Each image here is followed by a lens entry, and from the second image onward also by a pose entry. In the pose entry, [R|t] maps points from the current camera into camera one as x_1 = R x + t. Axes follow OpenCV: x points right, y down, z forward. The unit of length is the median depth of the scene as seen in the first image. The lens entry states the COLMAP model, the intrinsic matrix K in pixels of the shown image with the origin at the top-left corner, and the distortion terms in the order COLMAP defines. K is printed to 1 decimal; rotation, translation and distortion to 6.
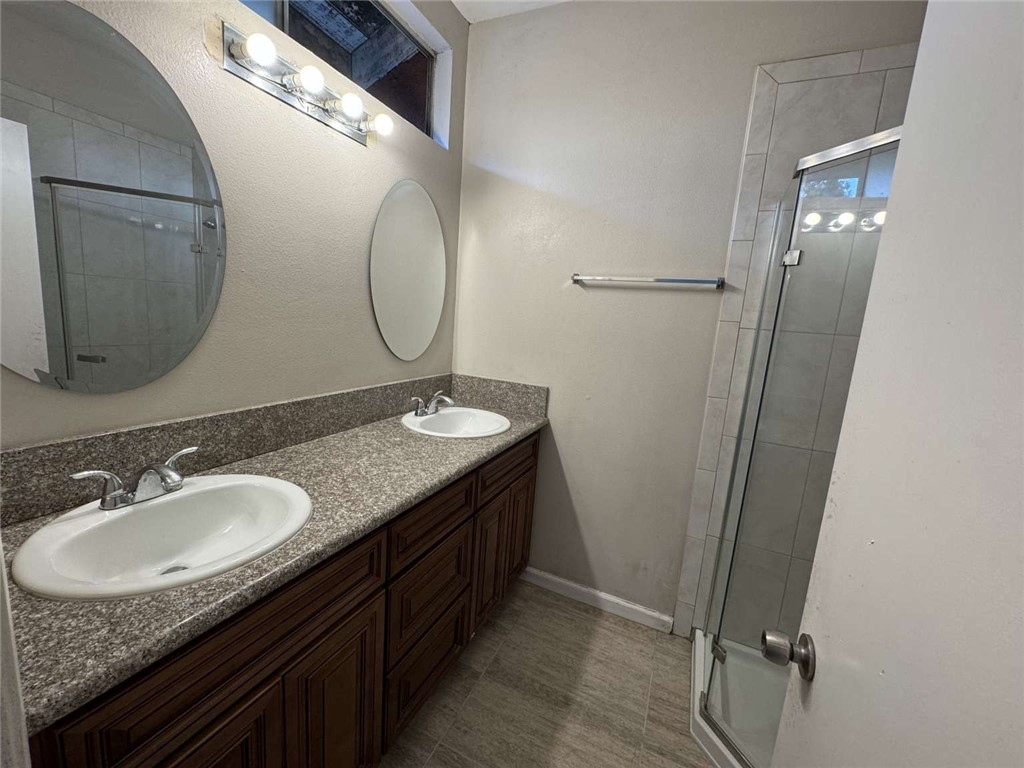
lens RADIAL K [[404.3, 0, 512.0], [0, 404.3, 384.0], [0, 0, 1]] dist [-0.000166, -0.000035]
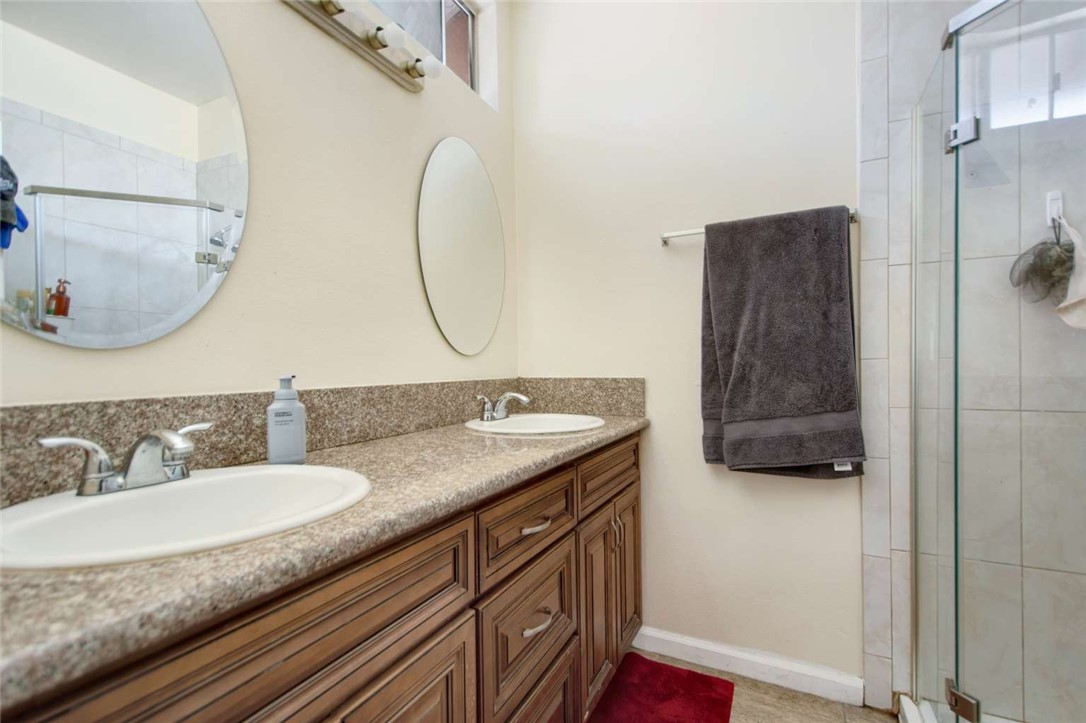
lens RADIAL K [[484.4, 0, 556.4], [0, 484.4, 377.1], [0, 0, 1]] dist [0.024490, -0.010463]
pose [[0.996176, -0.086046, -0.015166, -0.117335], [0.082883, 0.985571, -0.147584, 0.230261], [0.027646, 0.145762, 0.988933, 0.110286]]
